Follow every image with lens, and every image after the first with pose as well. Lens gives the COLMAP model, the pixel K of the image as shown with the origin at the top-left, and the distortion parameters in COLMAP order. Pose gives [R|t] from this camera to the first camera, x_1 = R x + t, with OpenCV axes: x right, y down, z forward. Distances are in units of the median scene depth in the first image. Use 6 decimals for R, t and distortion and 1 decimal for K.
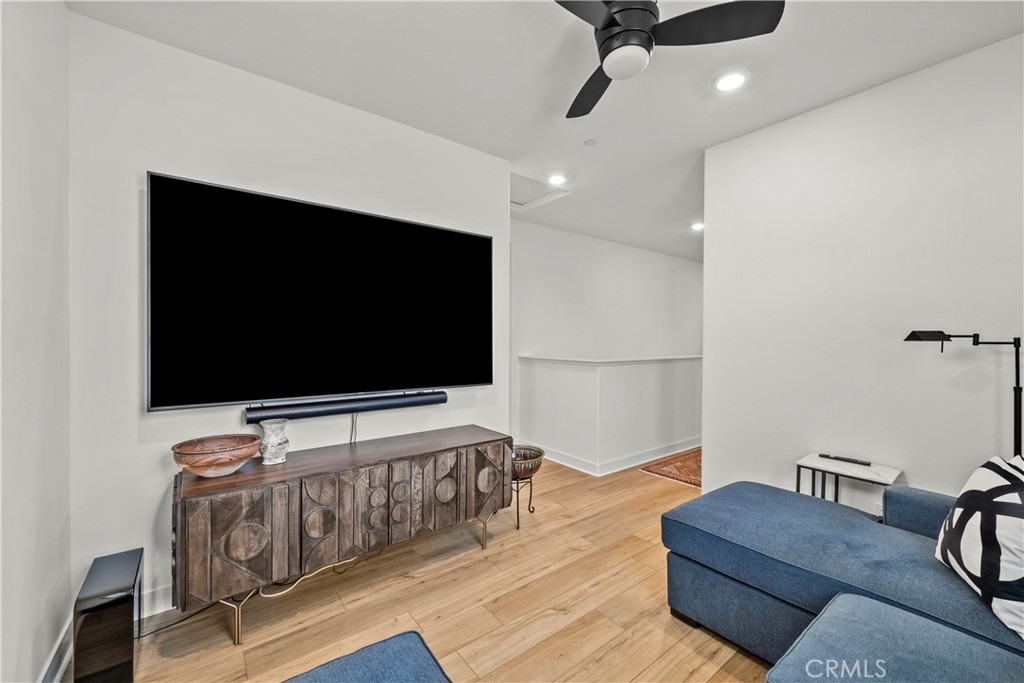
lens RADIAL K [[411.5, 0, 510.3], [0, 411.5, 339.9], [0, 0, 1]] dist [0.002972, 0.000044]
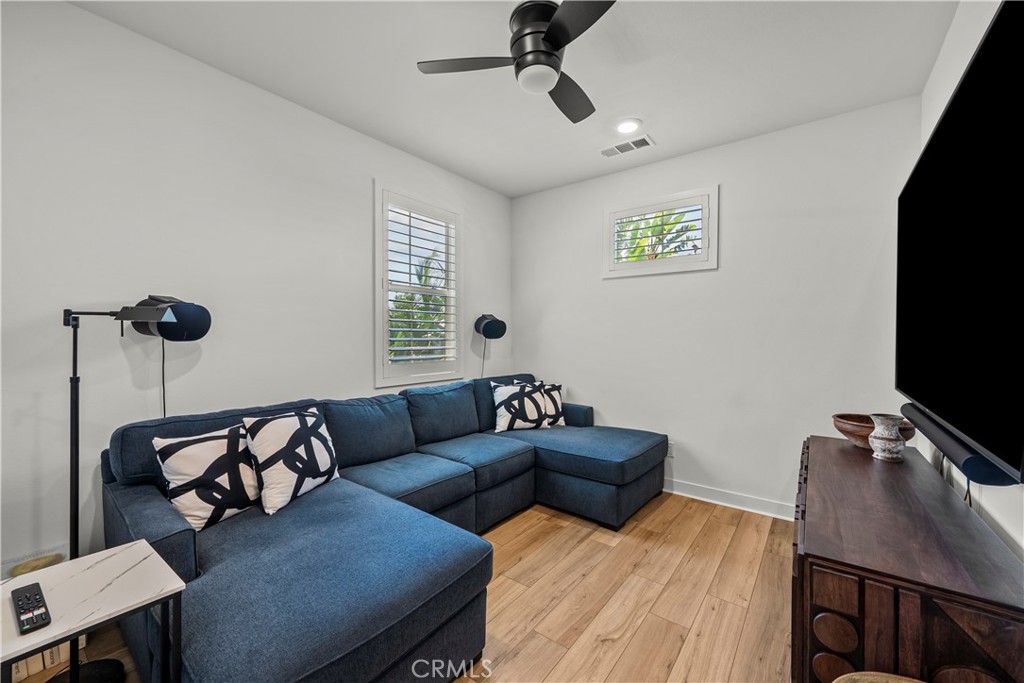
lens RADIAL K [[411.5, 0, 515.2], [0, 411.5, 339.9], [0, 0, 1]] dist [0.002972, 0.000044]
pose [[-0.964651, -0.007310, -0.263431, 0.568825], [-0.009855, 0.999917, 0.008341, 0.023844], [0.263348, 0.010643, -0.964642, 1.879306]]
